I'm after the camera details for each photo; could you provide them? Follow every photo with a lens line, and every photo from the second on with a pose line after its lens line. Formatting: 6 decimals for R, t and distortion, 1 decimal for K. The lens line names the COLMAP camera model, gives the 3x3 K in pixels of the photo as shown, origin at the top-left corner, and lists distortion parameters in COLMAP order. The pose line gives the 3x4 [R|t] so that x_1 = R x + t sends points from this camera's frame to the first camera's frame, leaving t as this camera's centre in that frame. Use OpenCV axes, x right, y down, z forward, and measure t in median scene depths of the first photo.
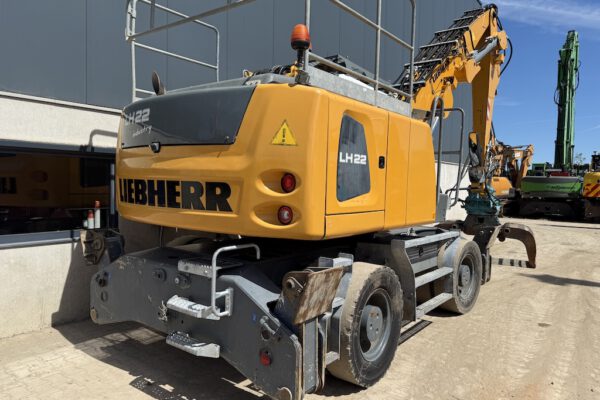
lens RADIAL K [[421.7, 0, 291.6], [0, 421.7, 200.1], [0, 0, 1]] dist [0.066754, -0.078269]
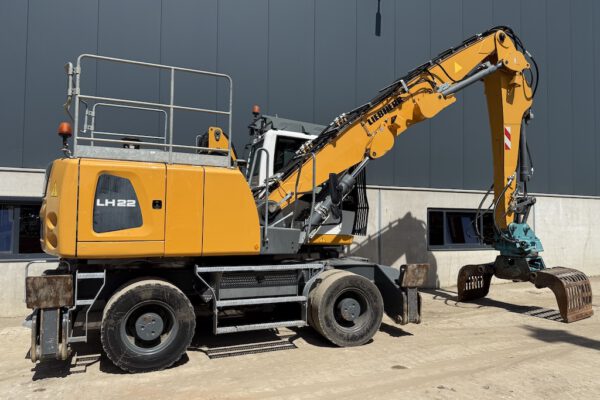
lens RADIAL K [[421.7, 0, 288.9], [0, 421.7, 195.2], [0, 0, 1]] dist [0.066754, -0.078269]
pose [[0.867528, -0.038301, -0.495912, 1.153858], [-0.011696, 0.995184, -0.097321, 0.008034], [0.497252, 0.090229, 0.862902, 0.034593]]
